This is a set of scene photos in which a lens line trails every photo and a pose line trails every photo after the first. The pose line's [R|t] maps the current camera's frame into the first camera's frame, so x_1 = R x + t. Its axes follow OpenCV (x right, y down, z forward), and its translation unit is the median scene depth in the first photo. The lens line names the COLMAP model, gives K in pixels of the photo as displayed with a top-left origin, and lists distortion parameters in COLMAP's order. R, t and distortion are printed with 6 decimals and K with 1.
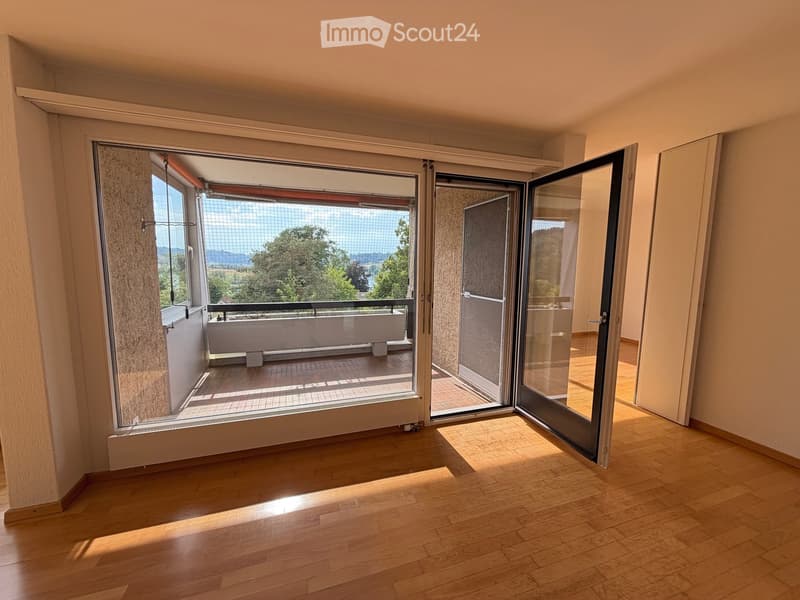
lens RADIAL K [[327.5, 0, 400.0], [0, 327.5, 300.0], [0, 0, 1]] dist [-0.000003, -0.000062]
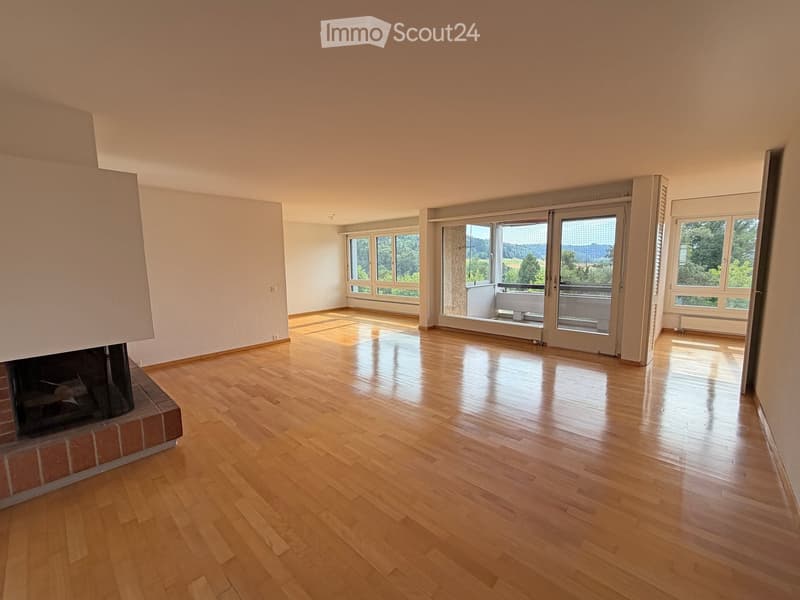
lens RADIAL K [[327.5, 0, 400.0], [0, 327.5, 300.0], [0, 0, 1]] dist [-0.000003, -0.000062]
pose [[0.476125, 0.088401, -0.874923, 0.837559], [-0.077718, 0.995271, 0.058267, 0.046444], [0.875937, 0.040254, 0.480743, -0.436462]]
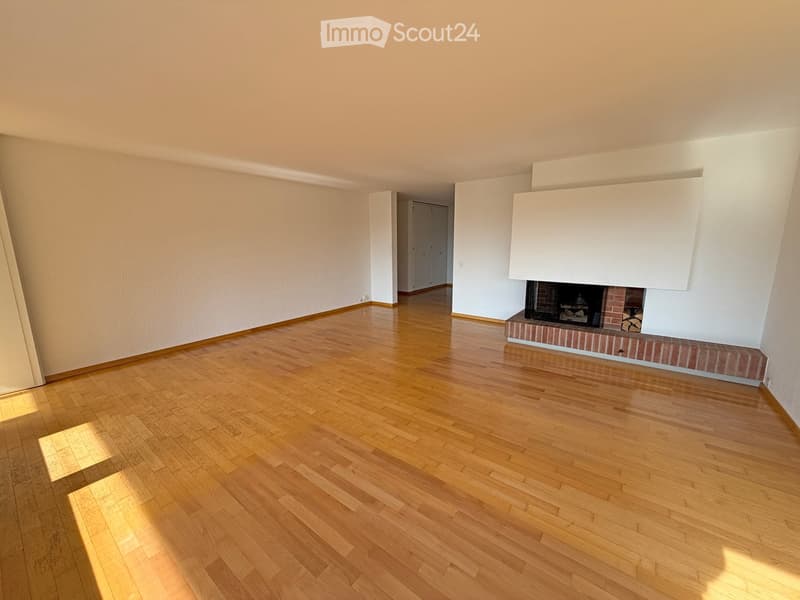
lens RADIAL K [[327.5, 0, 400.0], [0, 327.5, 300.0], [0, 0, 1]] dist [-0.000003, -0.000062]
pose [[-0.550362, -0.161261, 0.819205, -3.664508], [0.099998, 0.961377, 0.256429, -0.419912], [-0.828916, 0.223047, -0.512979, 2.268658]]
